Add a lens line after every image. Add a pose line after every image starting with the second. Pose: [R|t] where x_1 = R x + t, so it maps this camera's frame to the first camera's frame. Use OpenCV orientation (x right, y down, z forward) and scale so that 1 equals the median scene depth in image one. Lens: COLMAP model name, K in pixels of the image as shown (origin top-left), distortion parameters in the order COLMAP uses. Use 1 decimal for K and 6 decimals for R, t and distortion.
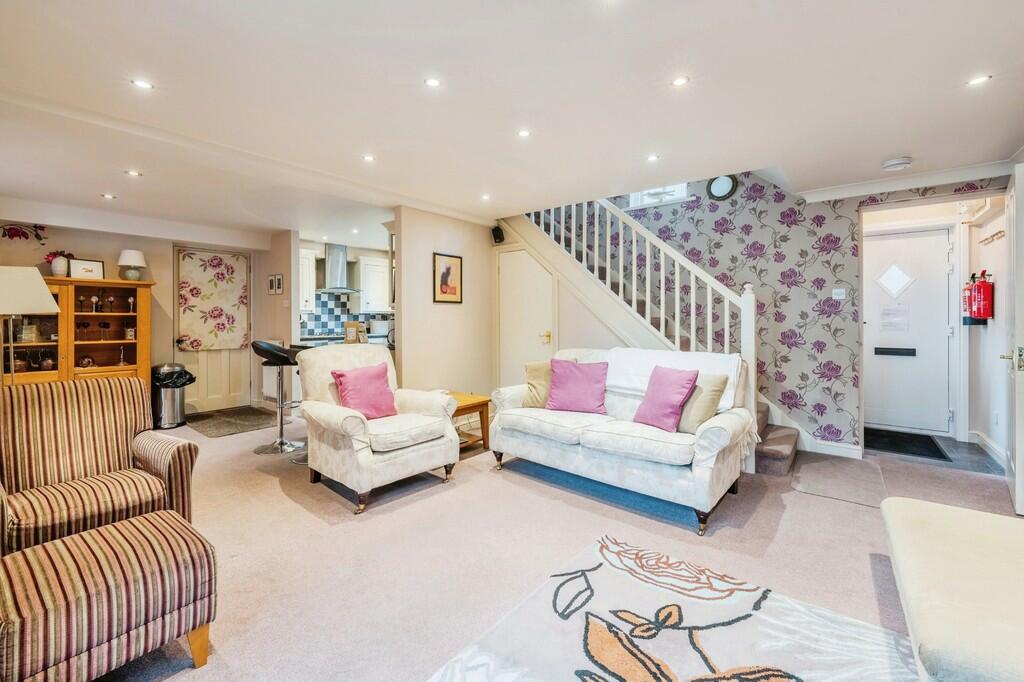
lens RADIAL K [[423.3, 0, 510.2], [0, 423.3, 314.4], [0, 0, 1]] dist [0.001688, -0.000720]
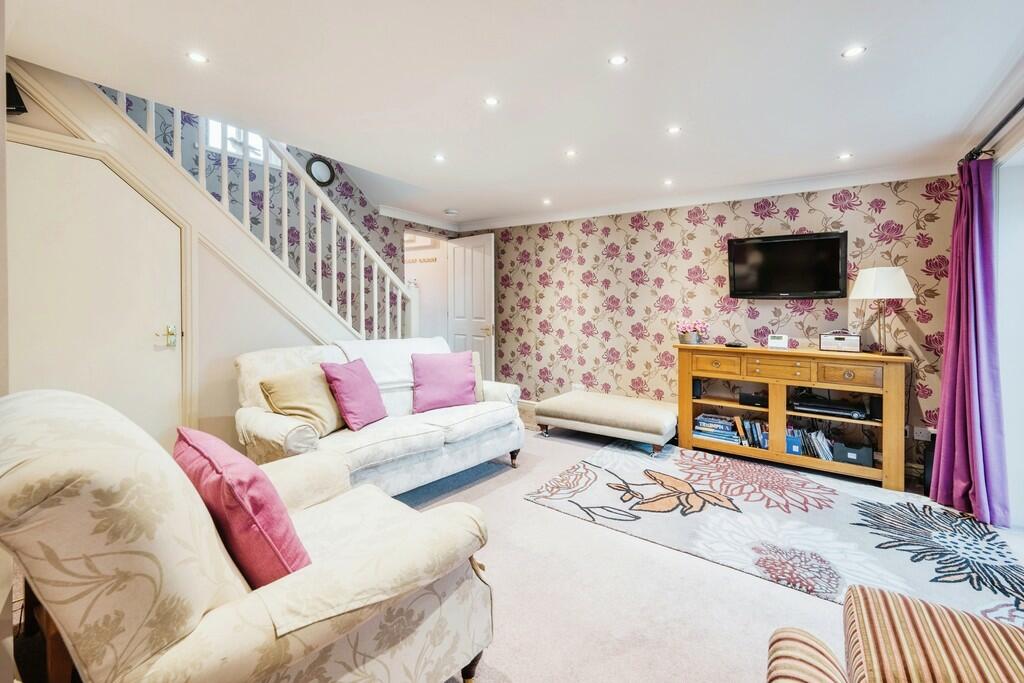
lens RADIAL K [[423.3, 0, 522.7], [0, 423.3, 314.0], [0, 0, 1]] dist [0.001688, -0.000720]
pose [[-0.055791, -0.012783, 0.998361, -0.523816], [-0.030916, 0.999461, 0.011070, 0.000880], [-0.997964, -0.030247, -0.056156, 0.601756]]
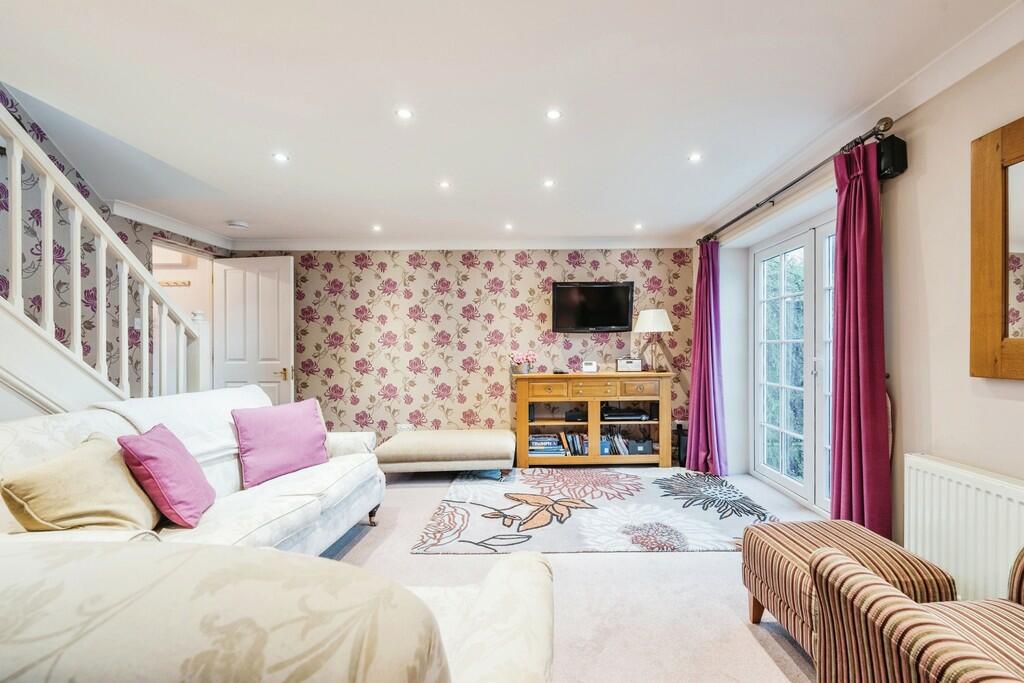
lens RADIAL K [[423.3, 0, 535.1], [0, 423.3, 345.3], [0, 0, 1]] dist [0.001688, -0.000720]
pose [[-0.617979, 0.005925, 0.786172, -0.453340], [-0.001375, 0.999962, -0.008617, 0.004621], [-0.786193, -0.006406, -0.617947, 0.786759]]
